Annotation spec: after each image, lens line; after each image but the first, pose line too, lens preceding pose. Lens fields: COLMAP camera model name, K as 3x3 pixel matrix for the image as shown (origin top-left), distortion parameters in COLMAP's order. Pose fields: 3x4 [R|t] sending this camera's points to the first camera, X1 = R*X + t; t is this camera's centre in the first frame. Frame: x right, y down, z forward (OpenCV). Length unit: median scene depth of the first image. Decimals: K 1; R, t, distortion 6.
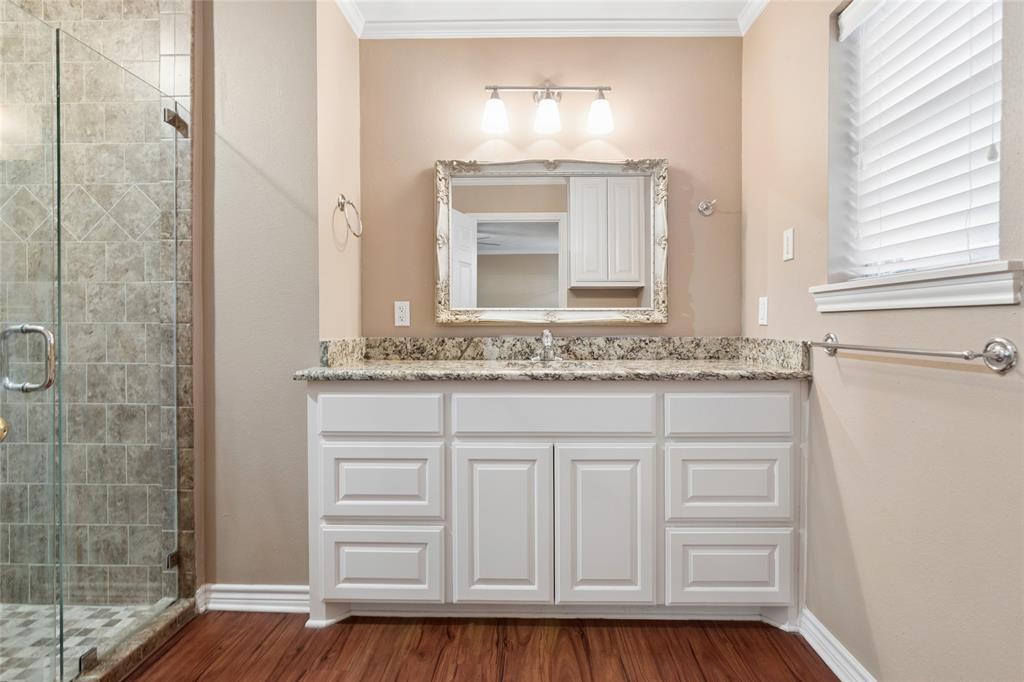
lens RADIAL K [[491.2, 0, 514.6], [0, 491.2, 331.9], [0, 0, 1]] dist [-0.000169, 0.000341]
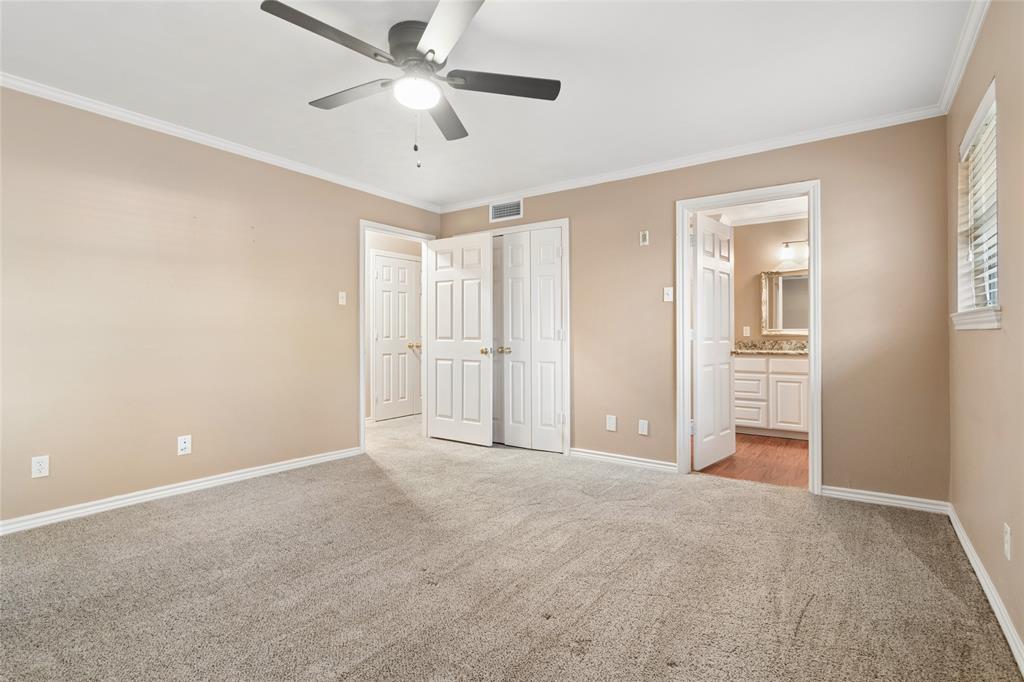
lens RADIAL K [[491.2, 0, 514.6], [0, 491.2, 331.9], [0, 0, 1]] dist [-0.000169, 0.000341]
pose [[0.835382, -0.005019, -0.549647, 0.178357], [-0.003852, 0.999880, -0.014983, 0.008343], [0.549656, 0.014634, 0.835263, -1.905236]]
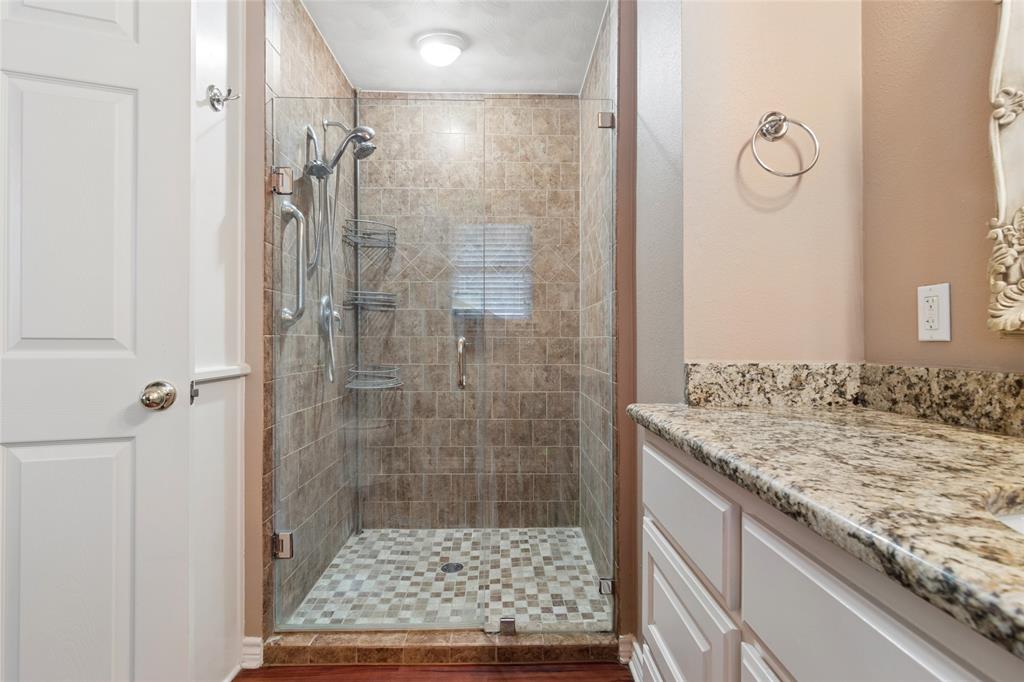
lens RADIAL K [[491.2, 0, 514.6], [0, 491.2, 331.9], [0, 0, 1]] dist [-0.000169, 0.000341]
pose [[0.034137, -0.013021, -0.999332, 0.206463], [-0.016308, 0.999775, -0.013584, -0.008218], [0.999284, 0.016761, 0.033917, 0.646782]]
